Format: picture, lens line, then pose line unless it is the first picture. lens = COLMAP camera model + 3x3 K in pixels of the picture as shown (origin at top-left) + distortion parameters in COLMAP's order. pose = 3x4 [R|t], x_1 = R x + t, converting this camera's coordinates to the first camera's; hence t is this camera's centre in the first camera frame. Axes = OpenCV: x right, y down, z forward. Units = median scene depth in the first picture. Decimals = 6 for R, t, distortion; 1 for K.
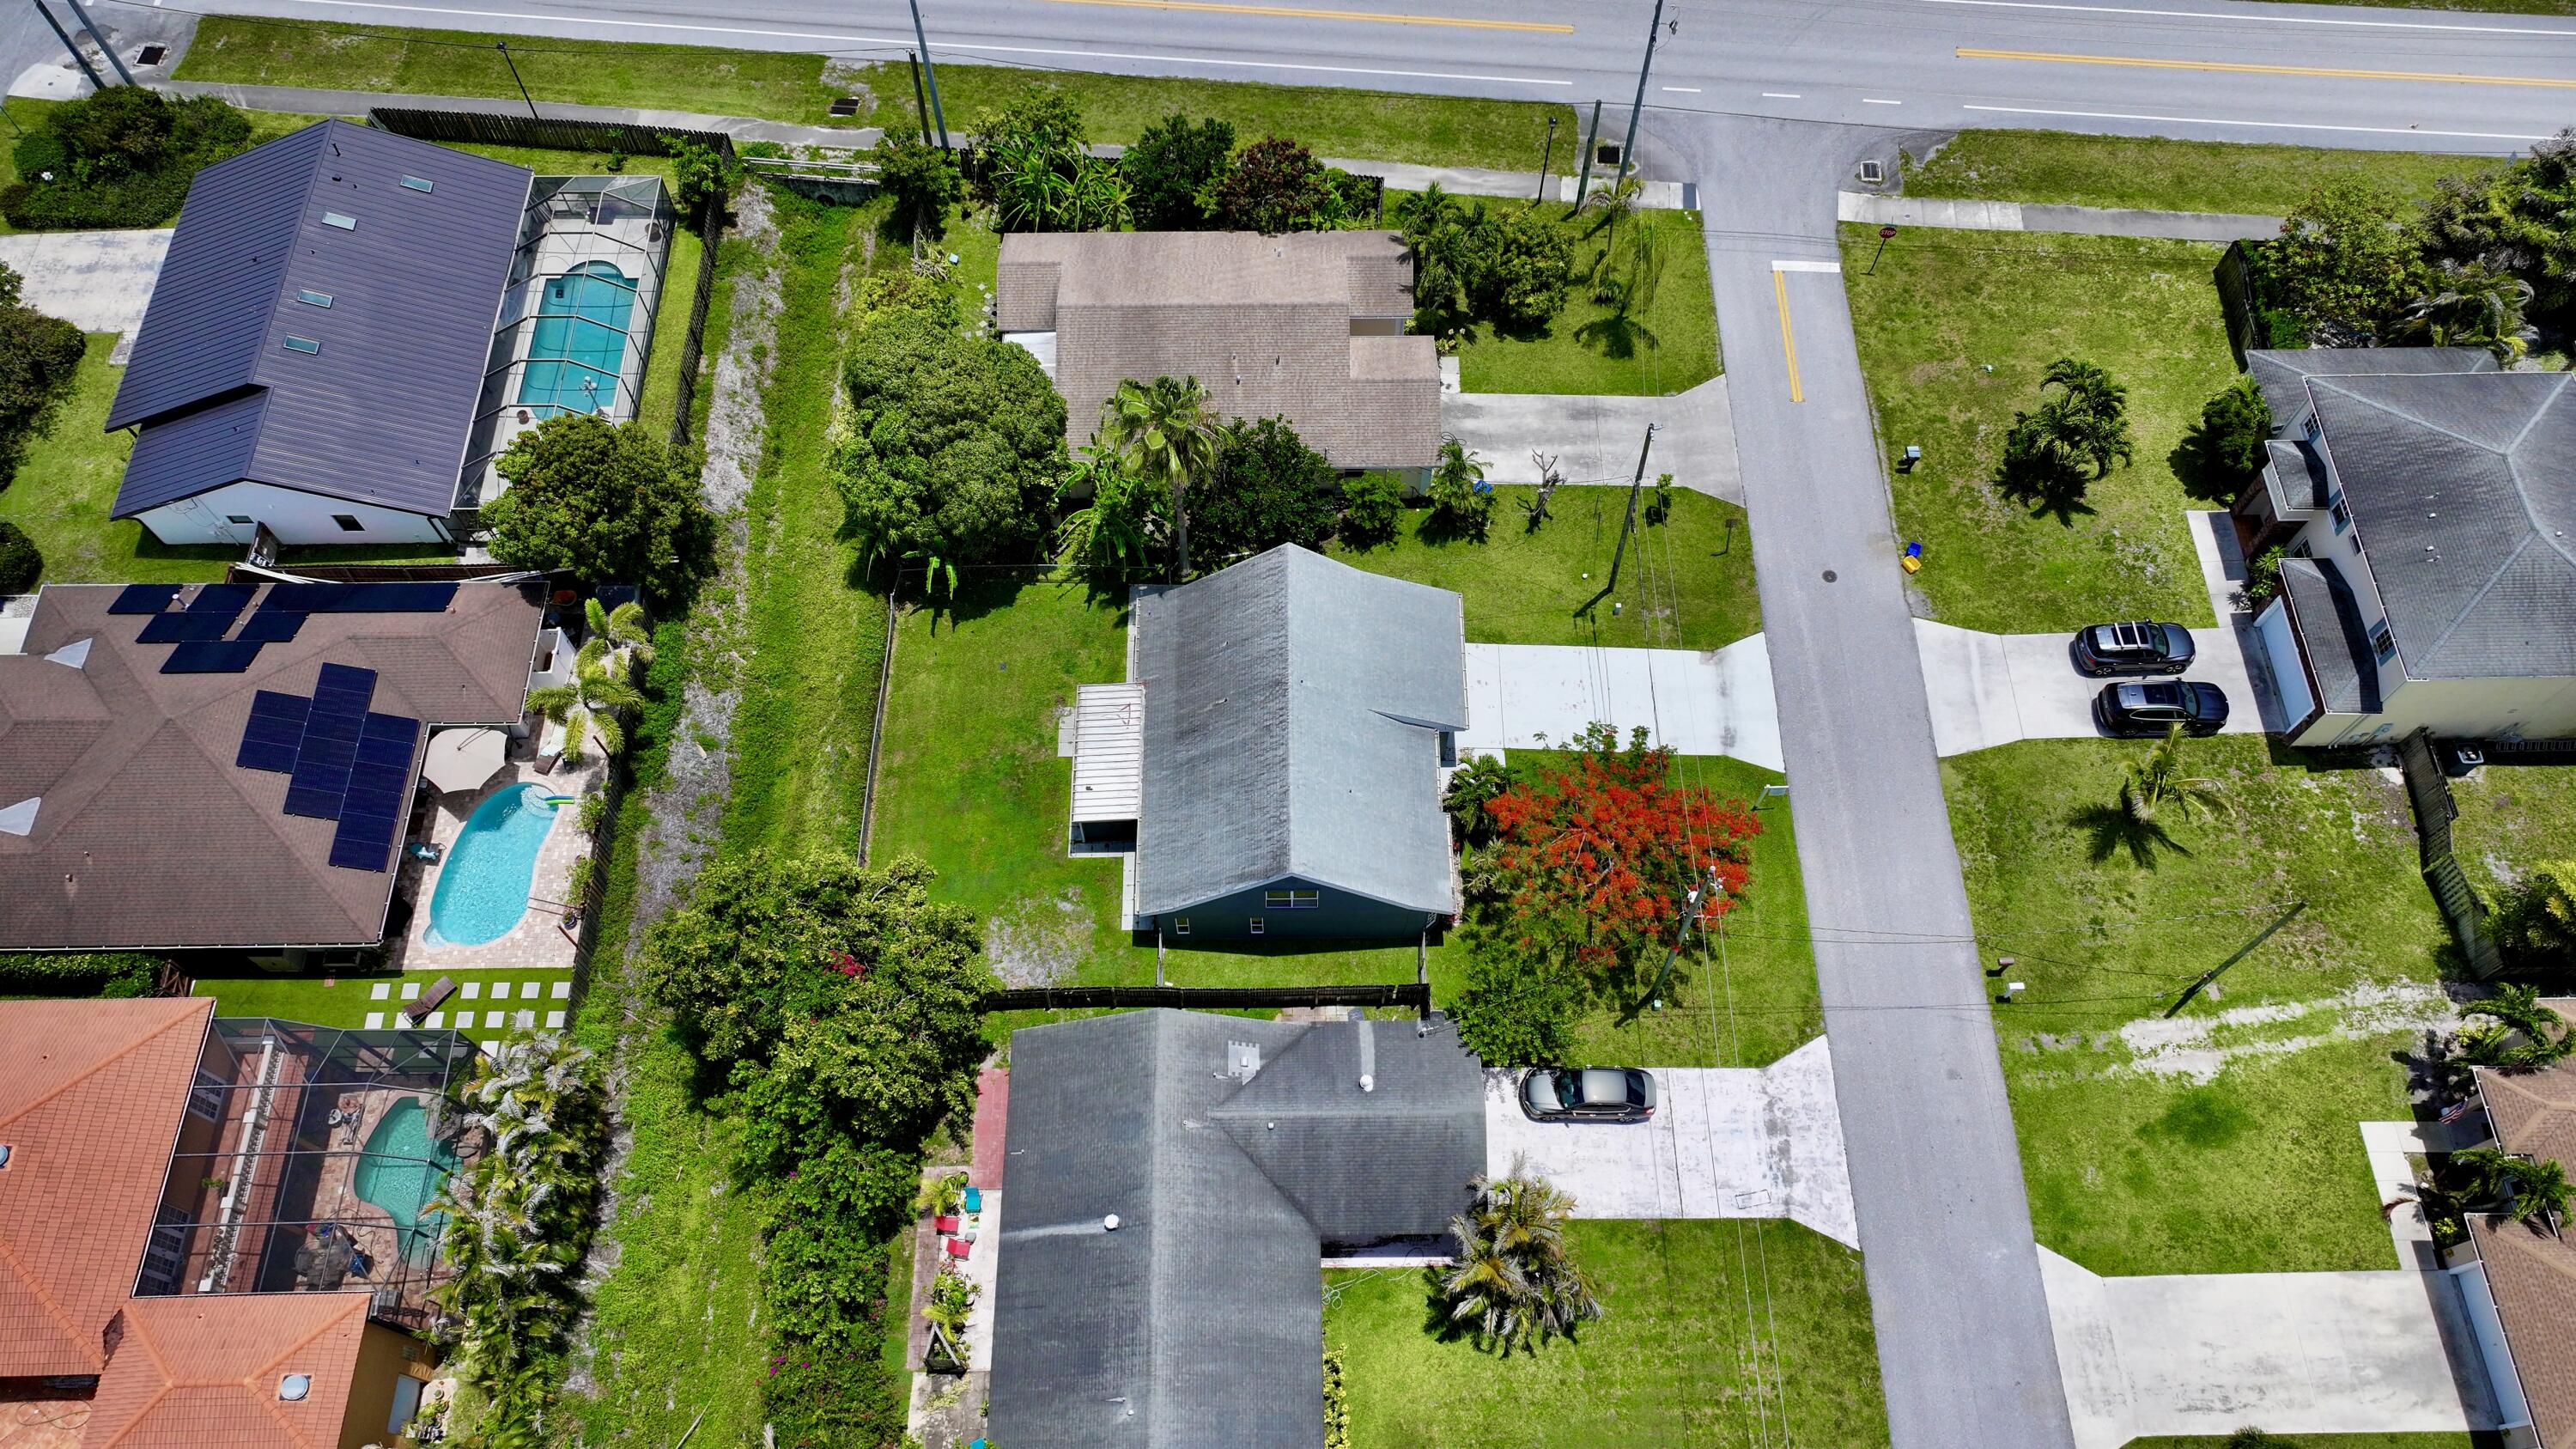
lens RADIAL K [[1807.9, 0, 1297.6], [0, 1807.9, 712.2], [0, 0, 1]] dist [0.003680, 0.009660]
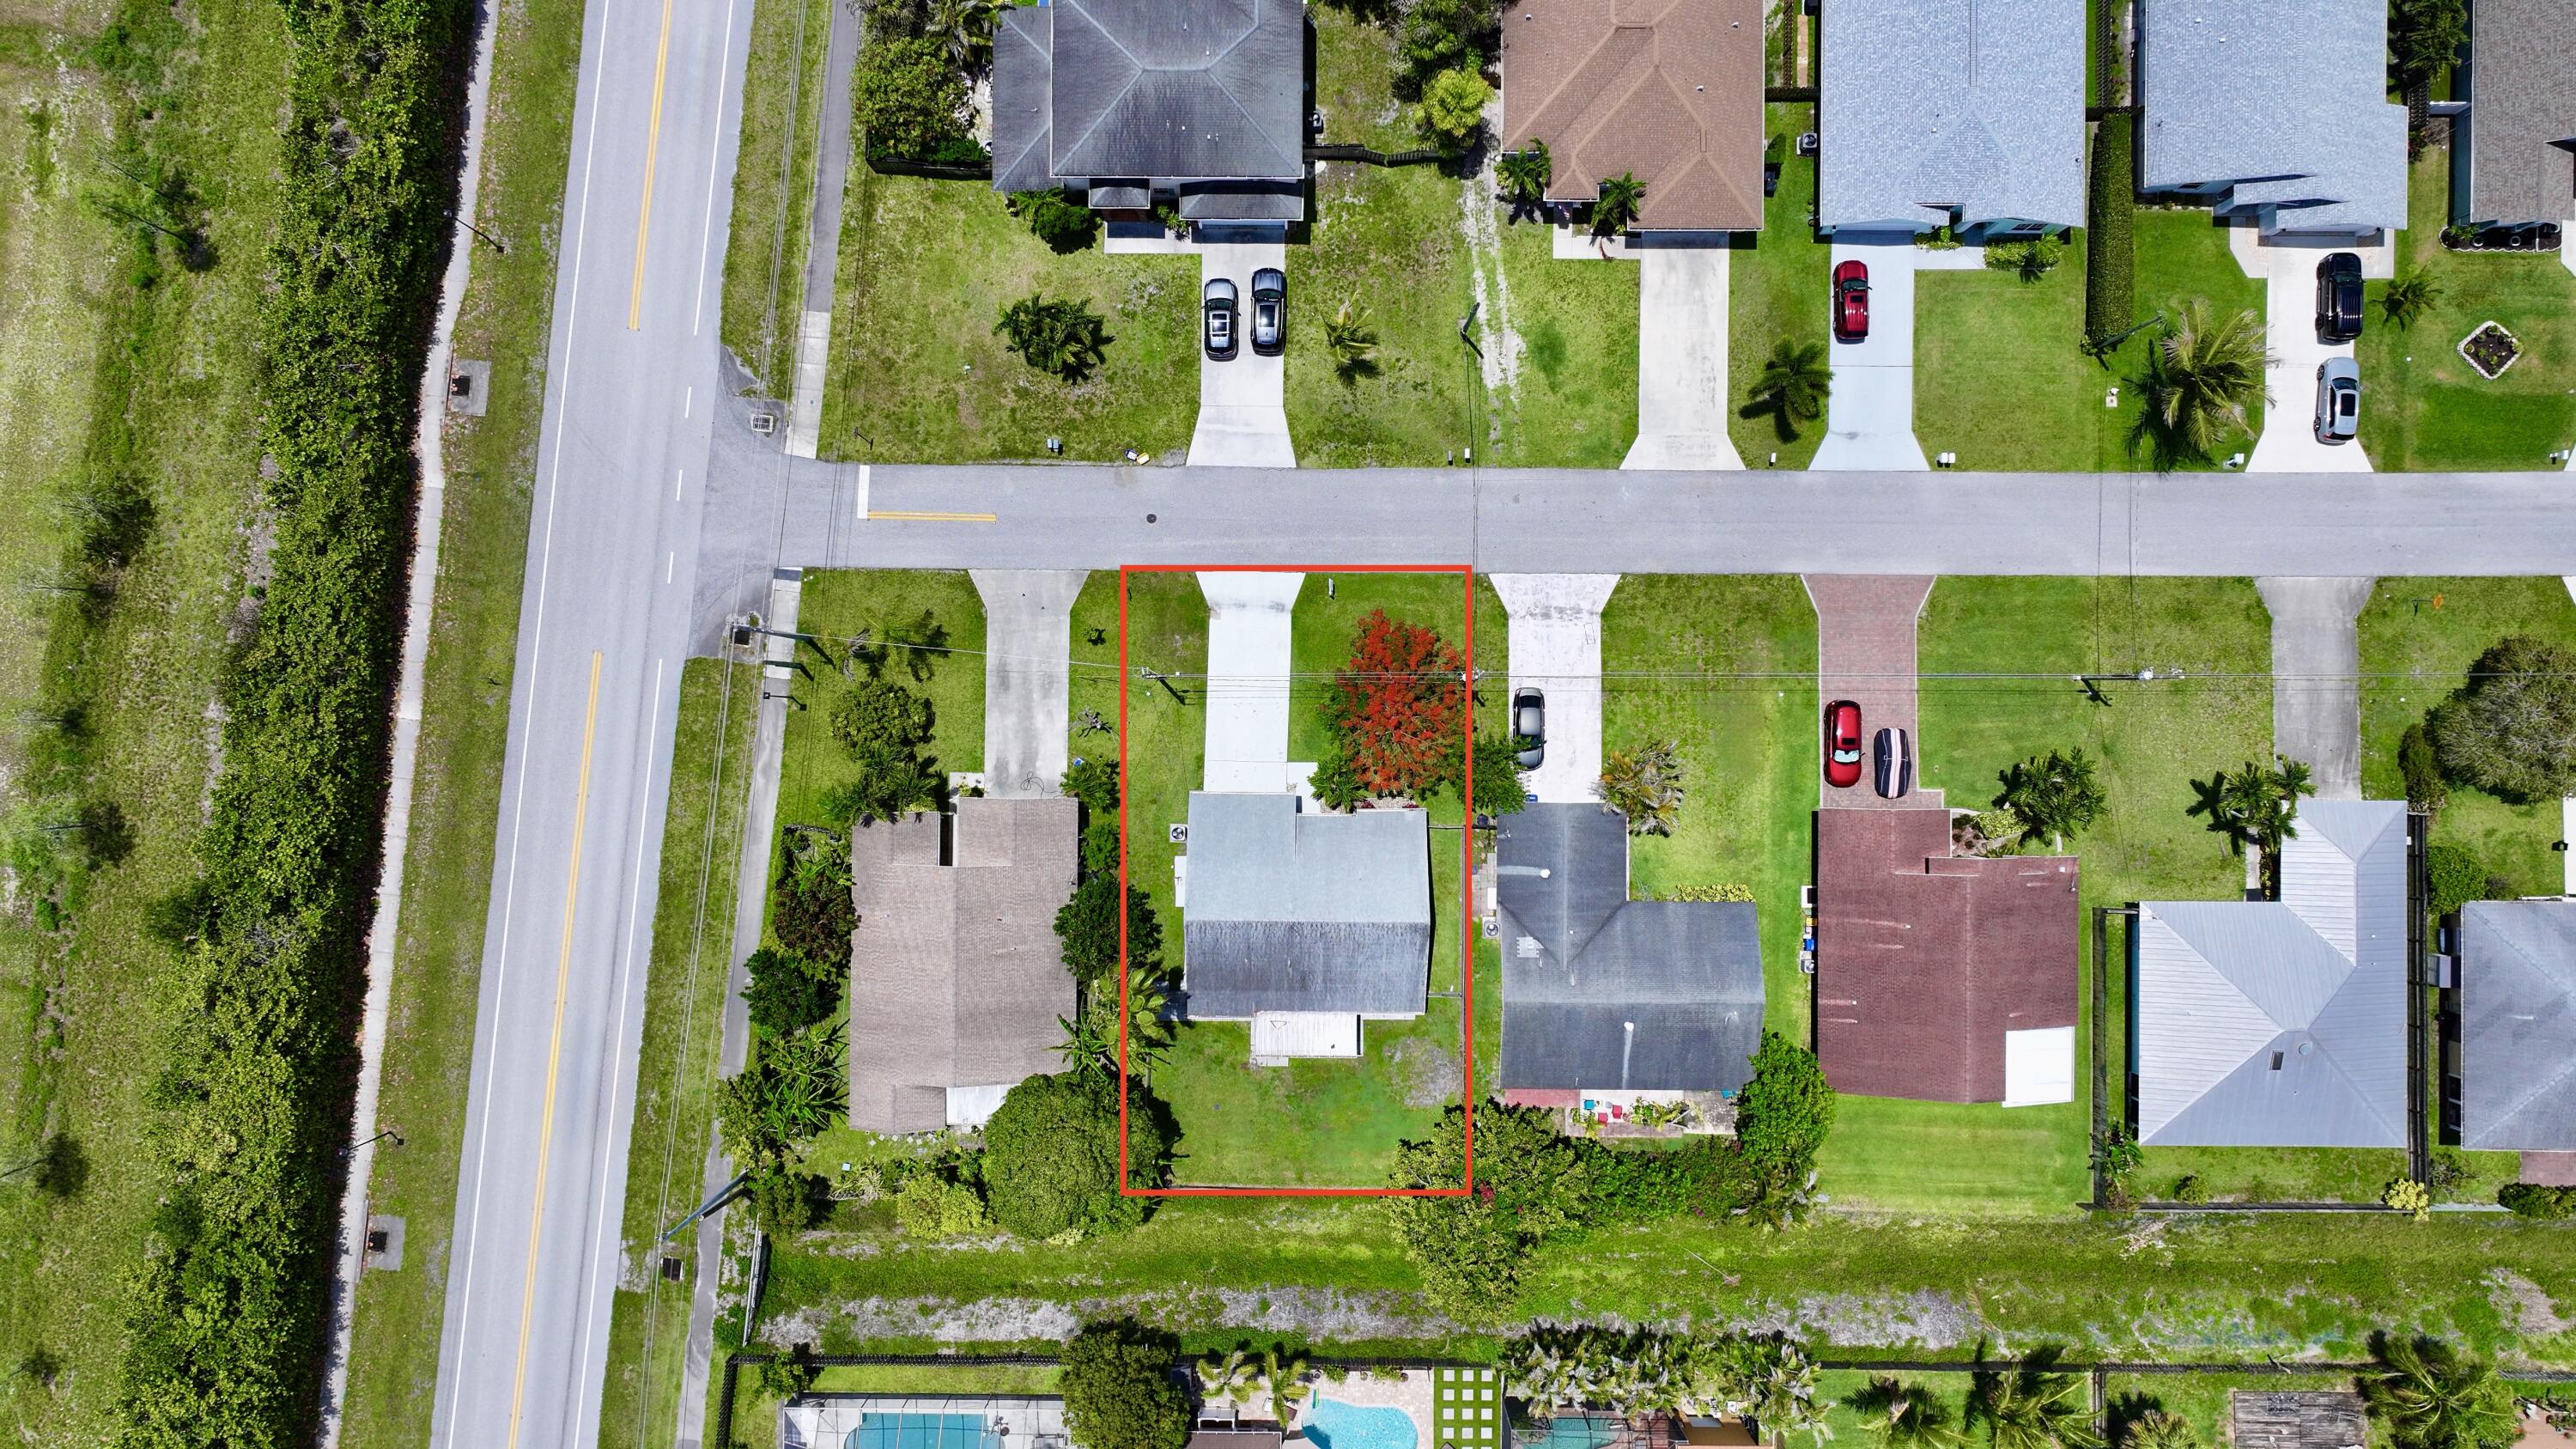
lens RADIAL K [[1807.9, 0, 1297.6], [0, 1807.9, 712.2], [0, 0, 1]] dist [0.003680, 0.009660]
pose [[0.020286, -0.999782, 0.004974, 0.151911], [0.887099, 0.020294, 0.461133, -0.669413], [-0.461133, -0.004942, 0.887317, -0.317695]]
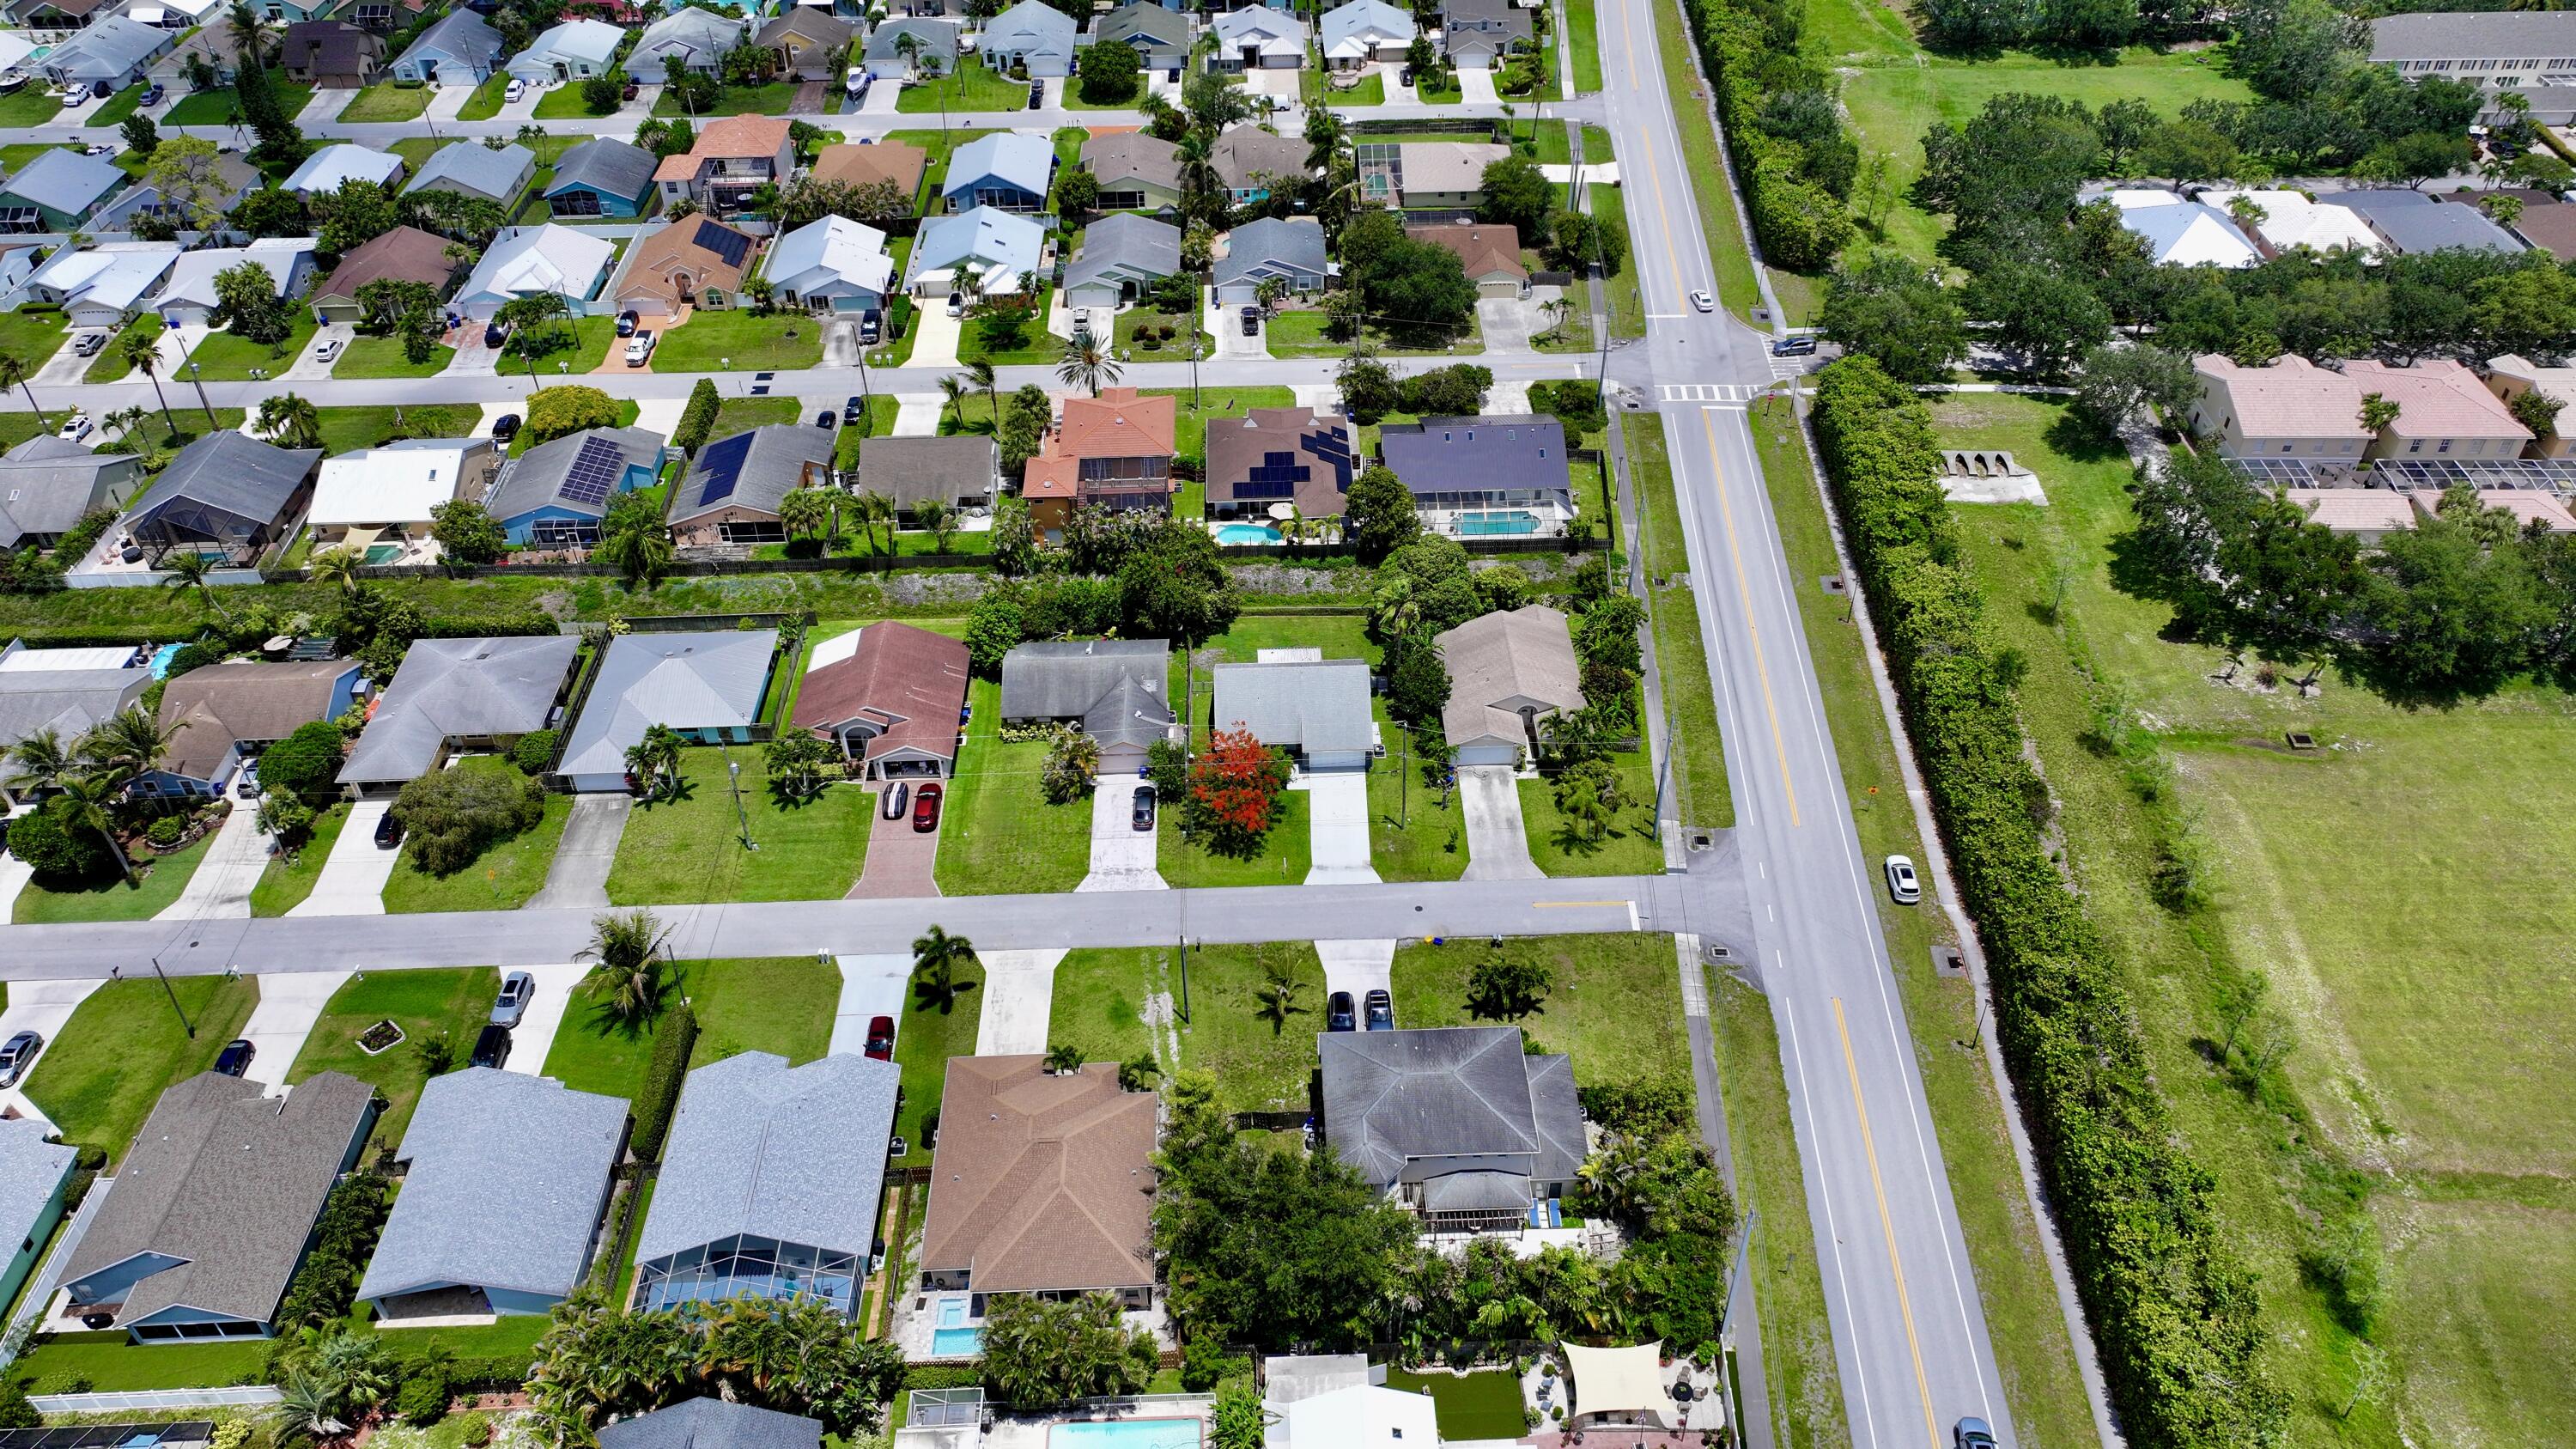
lens RADIAL K [[1807.9, 0, 1297.6], [0, 1807.9, 712.2], [0, 0, 1]] dist [0.003680, 0.009660]
pose [[0.023472, 0.629917, -0.776308, 1.771815], [-0.881493, 0.379359, 0.281170, -0.623056], [0.471613, 0.677711, 0.564172, -0.289670]]
